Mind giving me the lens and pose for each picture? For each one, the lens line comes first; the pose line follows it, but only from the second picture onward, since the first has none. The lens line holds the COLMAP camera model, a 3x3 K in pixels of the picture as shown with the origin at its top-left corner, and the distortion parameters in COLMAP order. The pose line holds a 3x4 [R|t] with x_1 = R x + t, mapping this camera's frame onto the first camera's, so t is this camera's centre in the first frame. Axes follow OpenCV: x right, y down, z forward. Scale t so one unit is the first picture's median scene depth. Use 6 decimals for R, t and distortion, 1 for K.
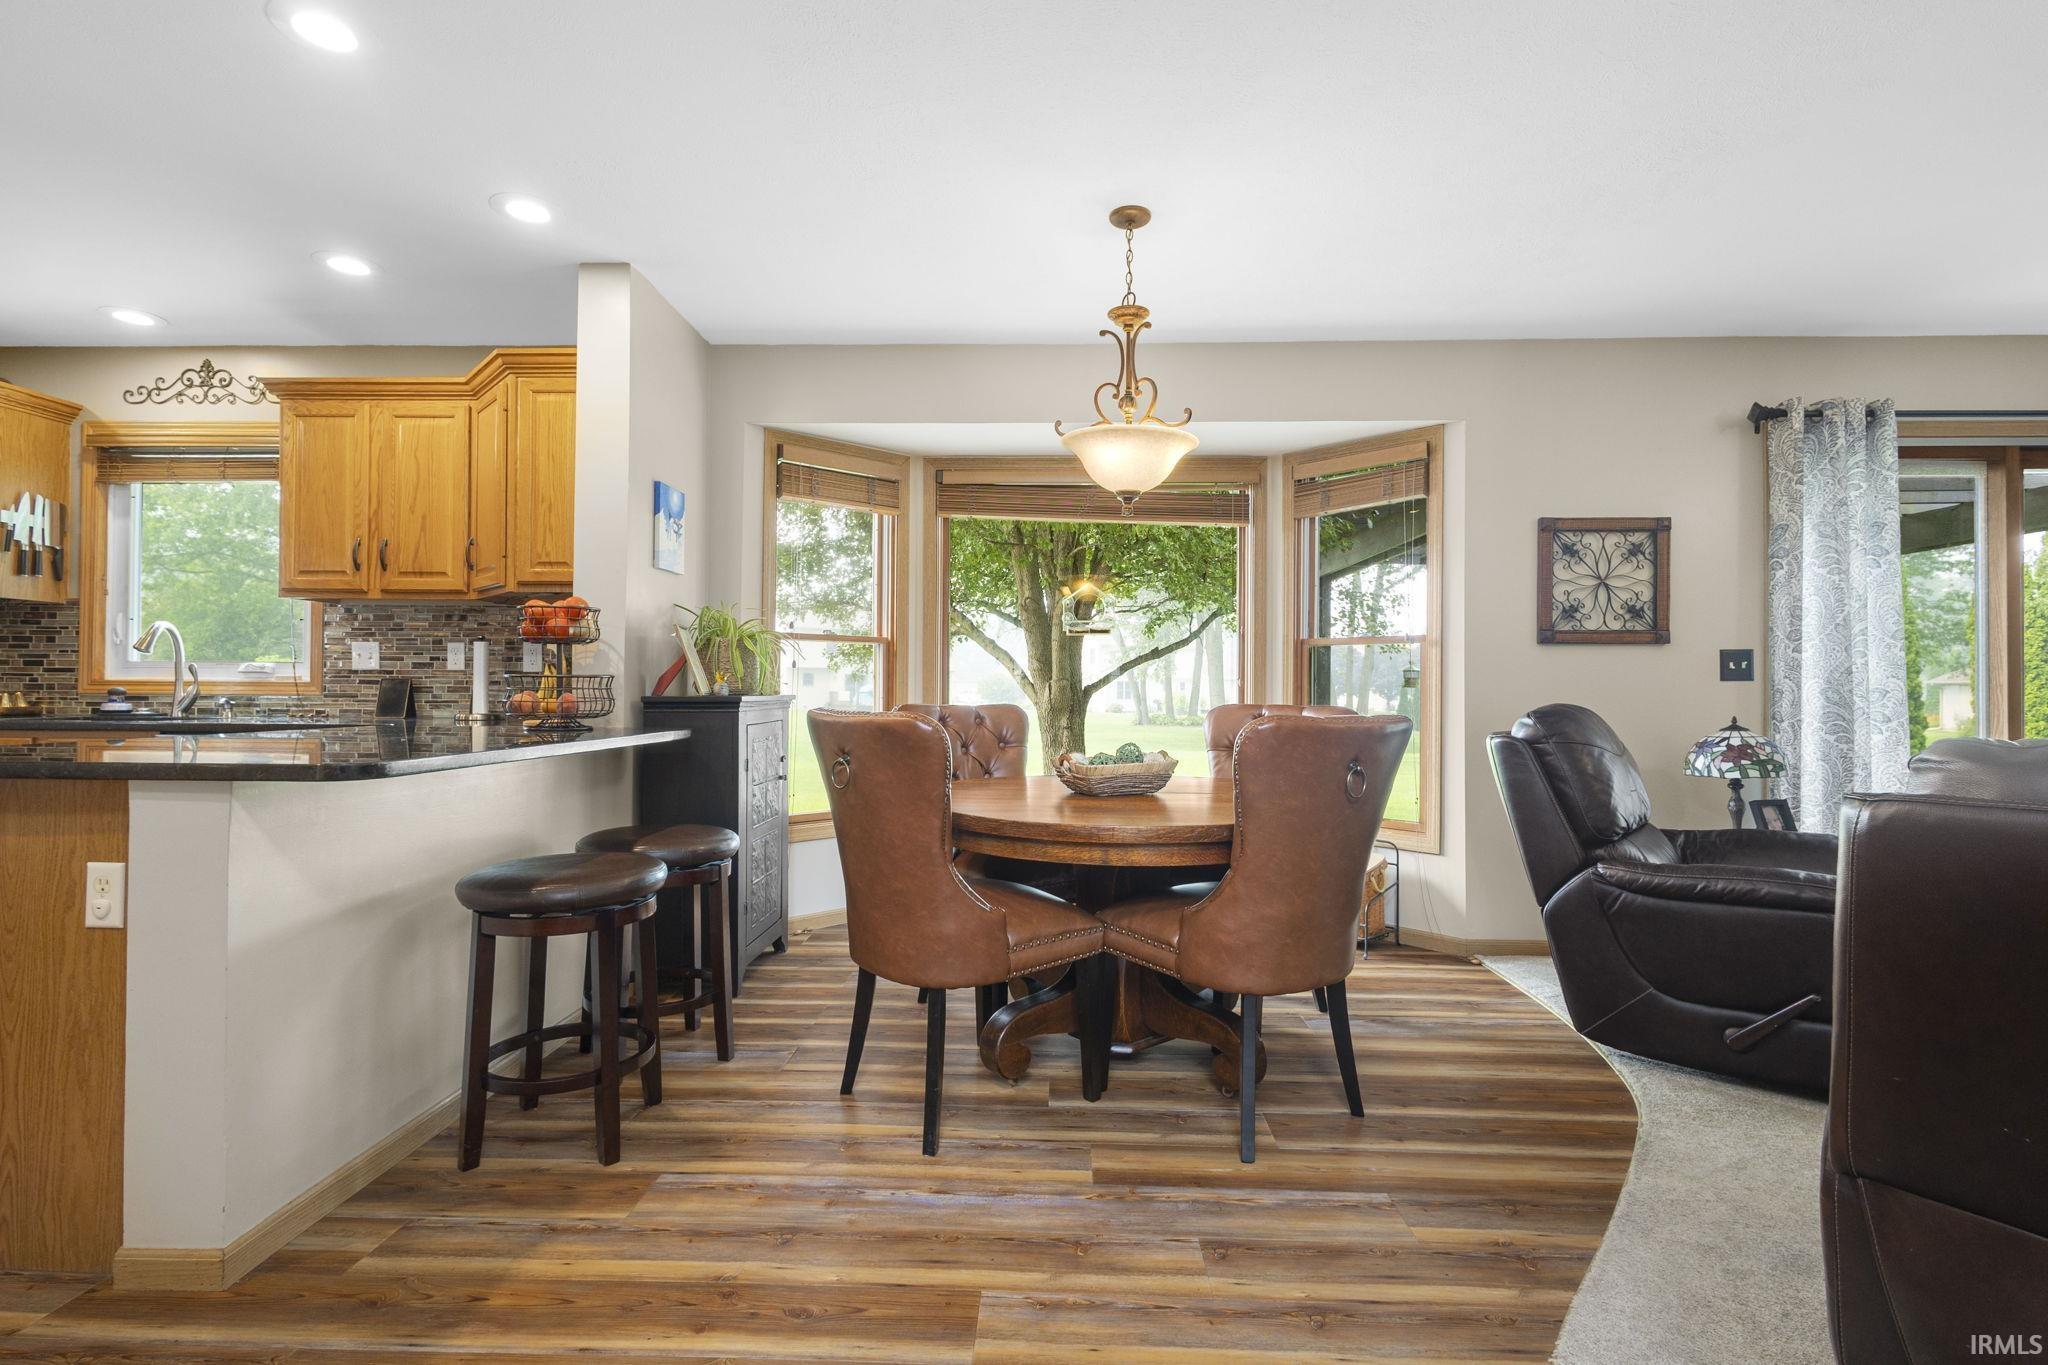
lens RADIAL K [[951.0, 0, 1036.9], [0, 951.0, 676.2], [0, 0, 1]] dist [0.011590, -0.004051]
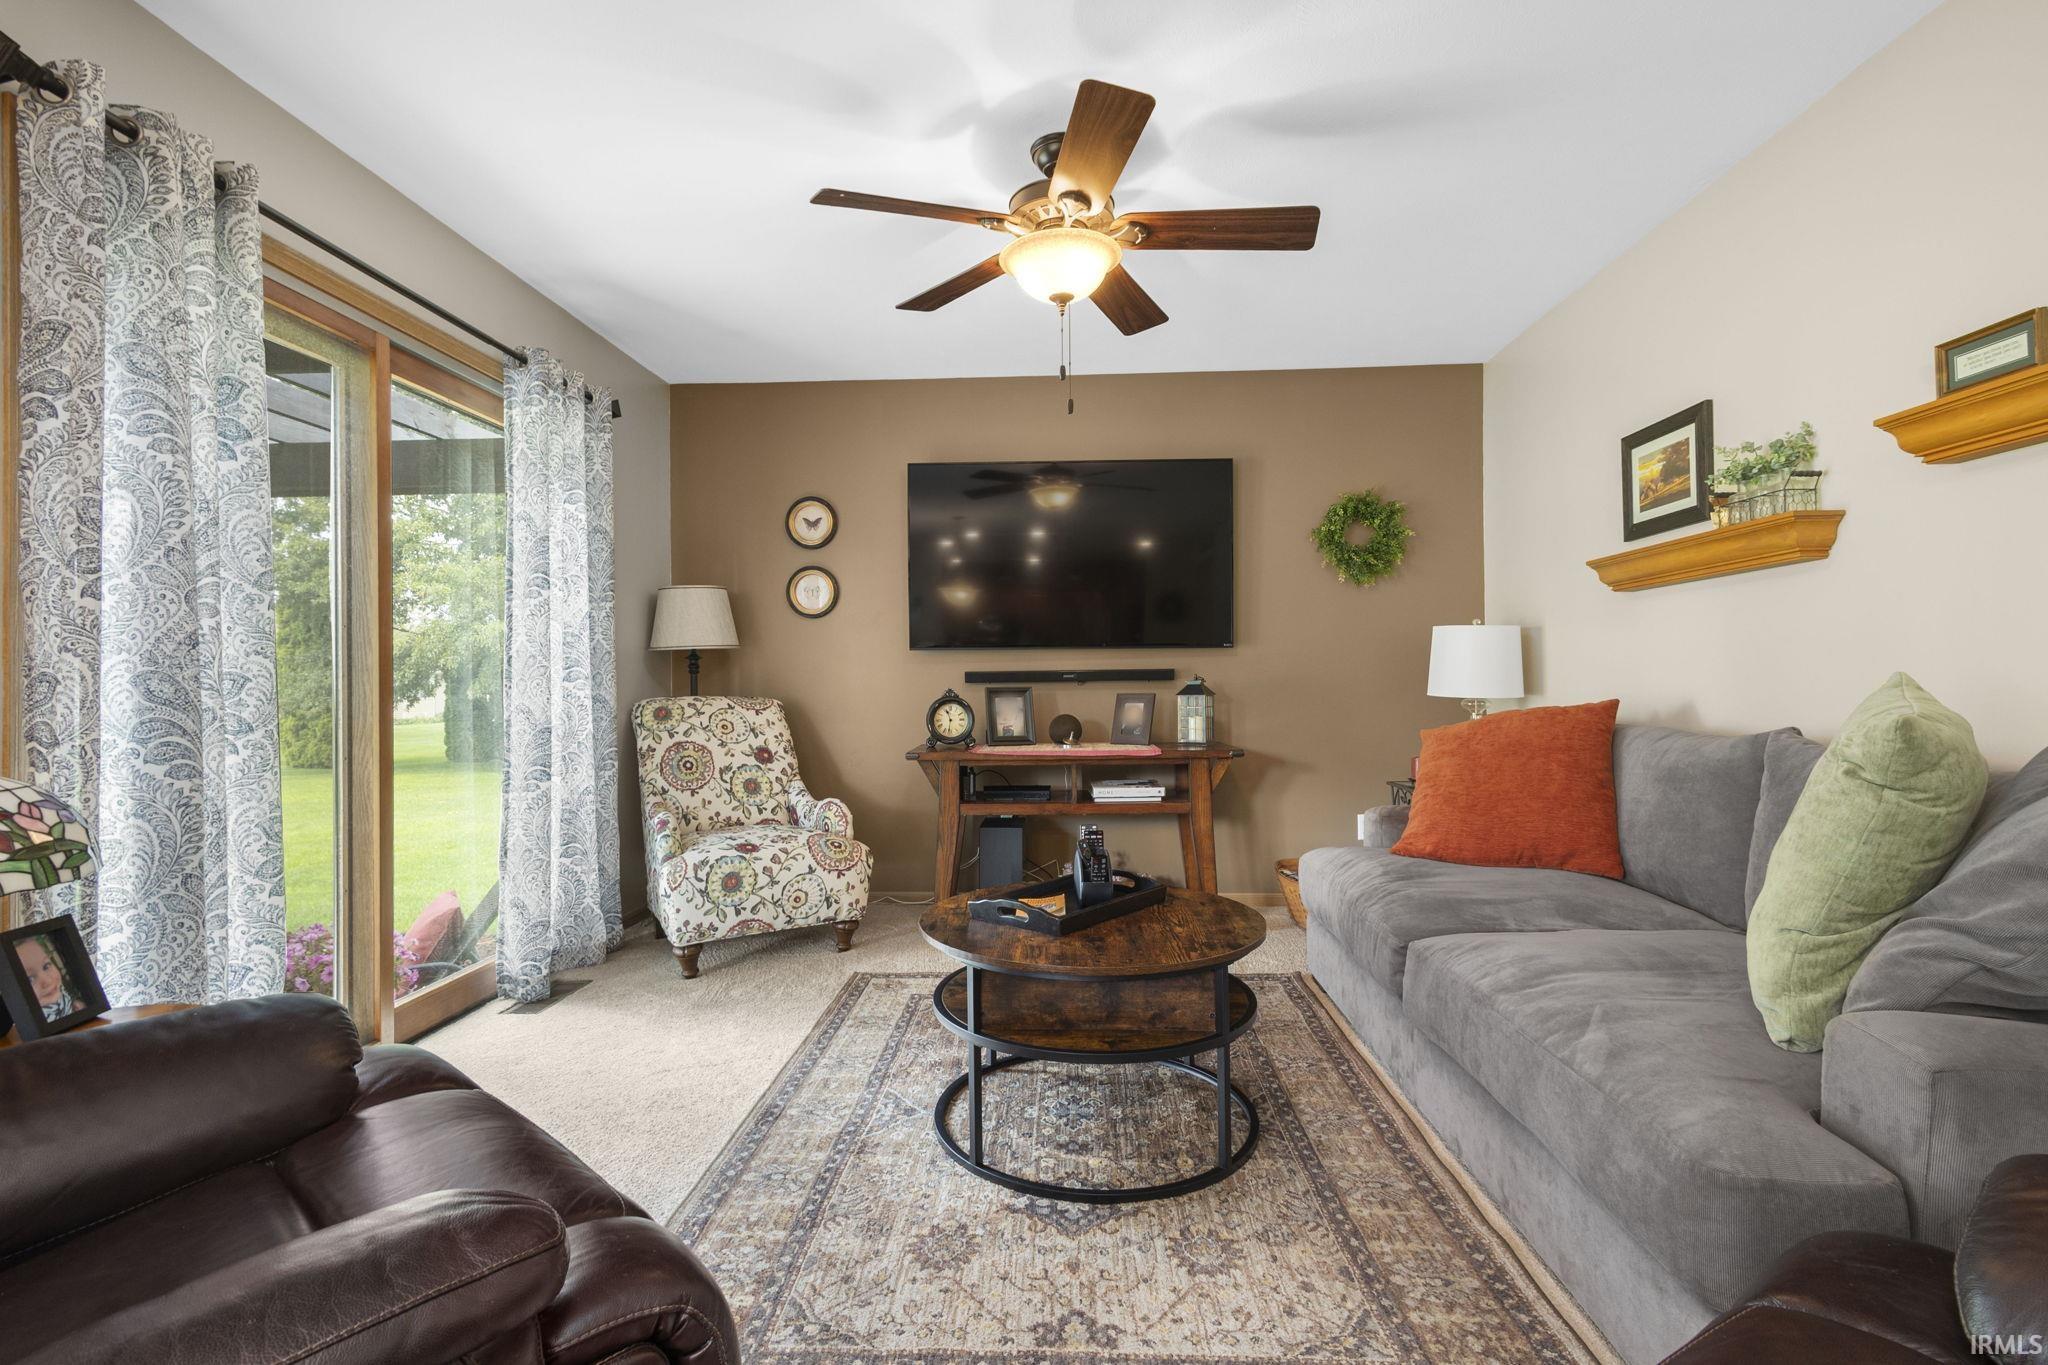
lens RADIAL K [[951.0, 0, 1026.8], [0, 951.0, 674.7], [0, 0, 1]] dist [0.011590, -0.004051]
pose [[0.021837, 0.000383, 0.999761, 0.315045], [-0.005093, 0.999987, -0.000272, 0.010855], [-0.999749, -0.005085, 0.021838, 0.502339]]
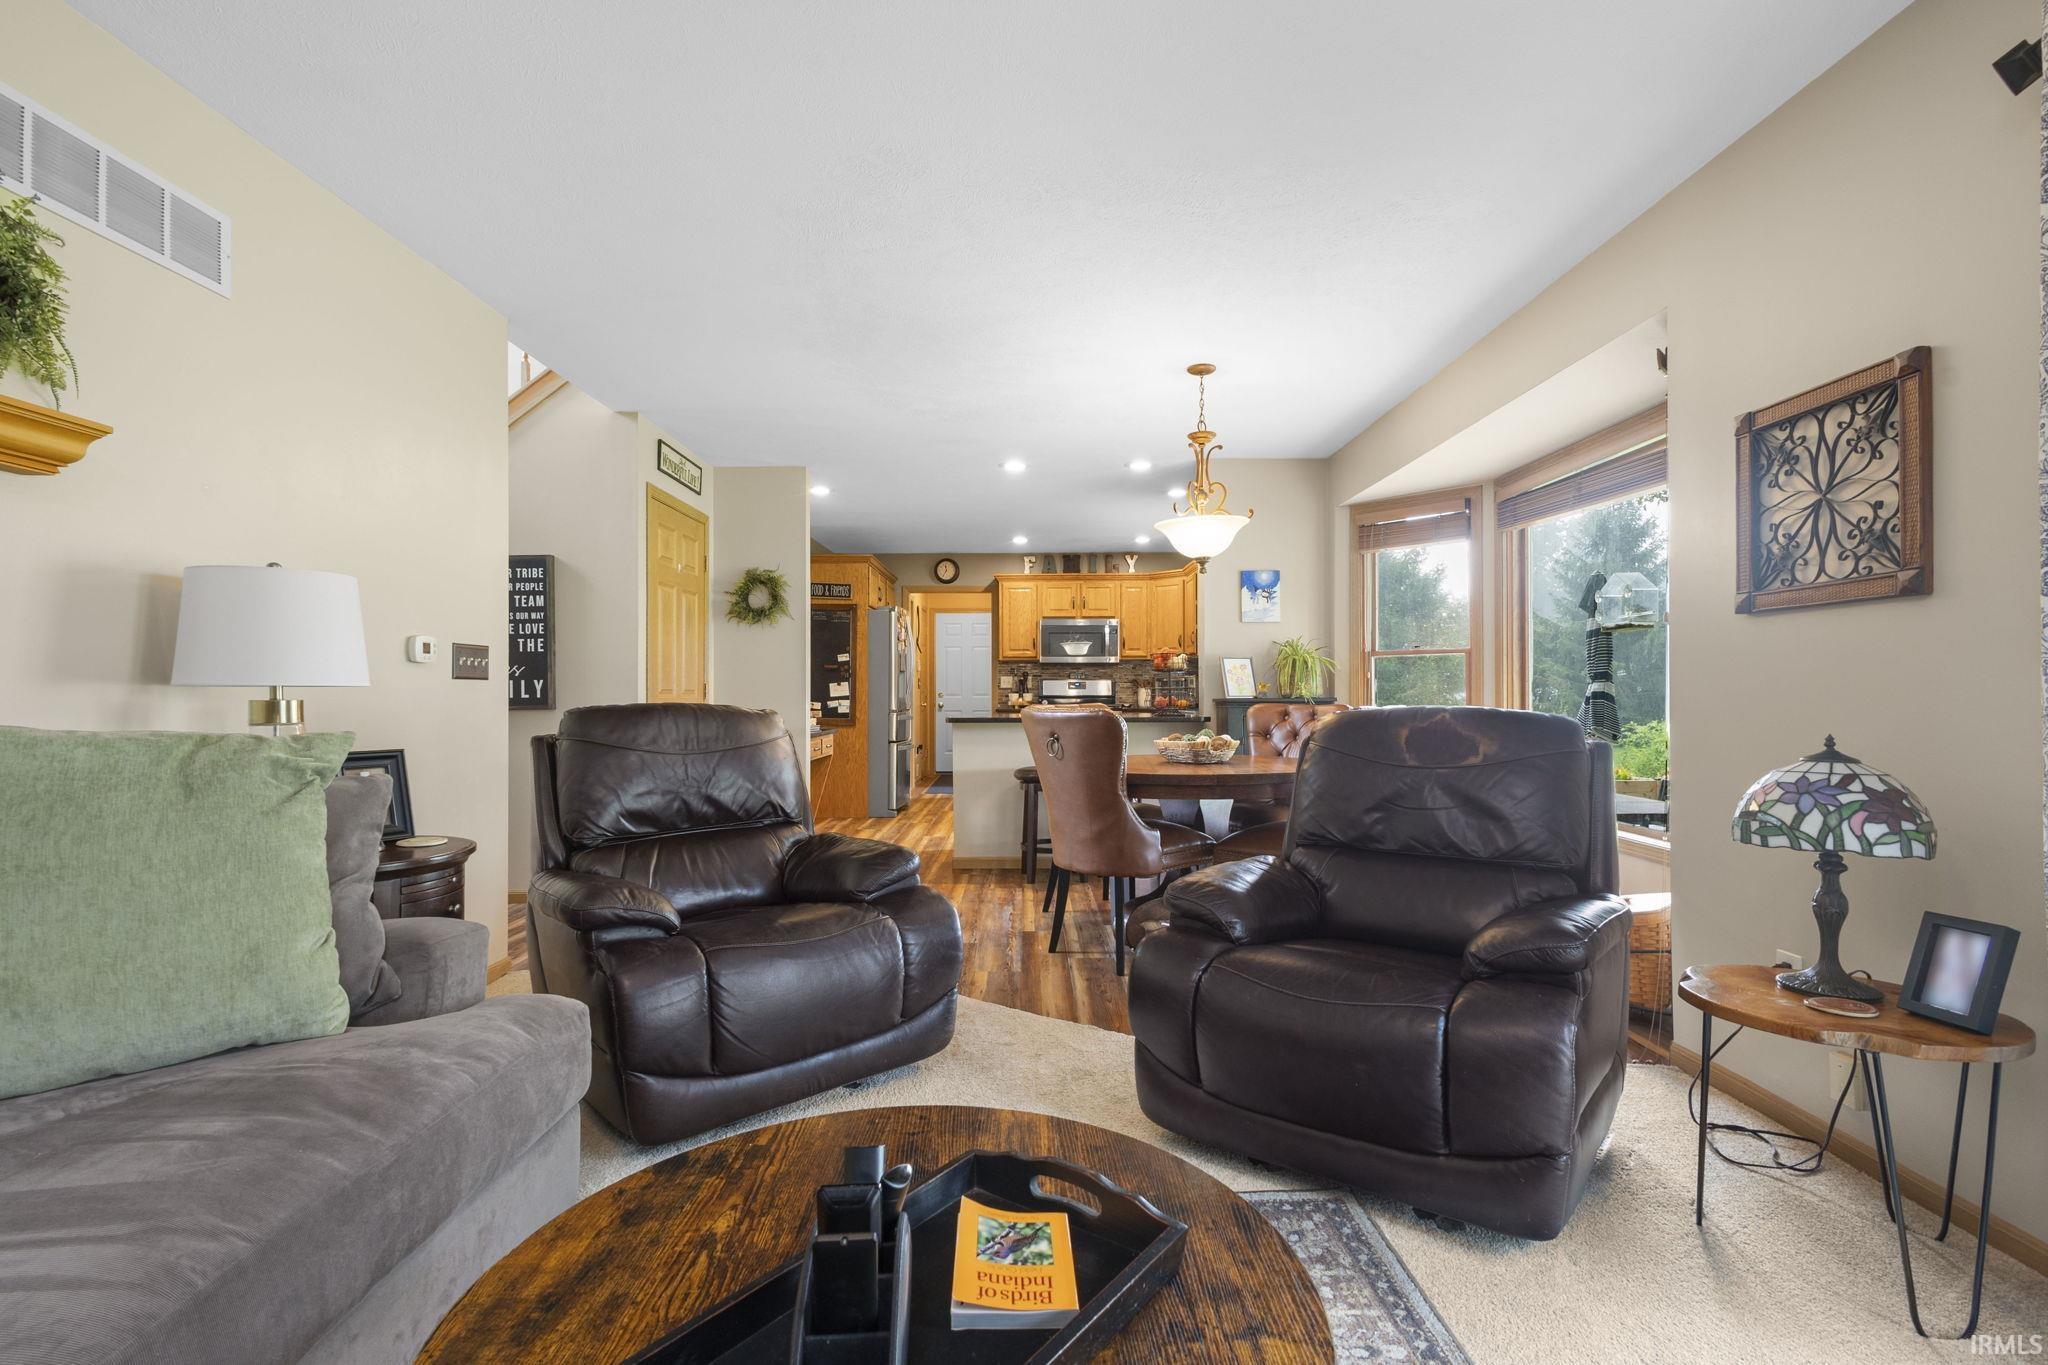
lens RADIAL K [[951.0, 0, 1037.0], [0, 951.0, 685.2], [0, 0, 1]] dist [0.011590, -0.004051]
pose [[0.053293, -0.016000, -0.998451, 1.143743], [0.020317, 0.999682, -0.014936, 0.013244], [0.998372, -0.019490, 0.053601, 0.493792]]
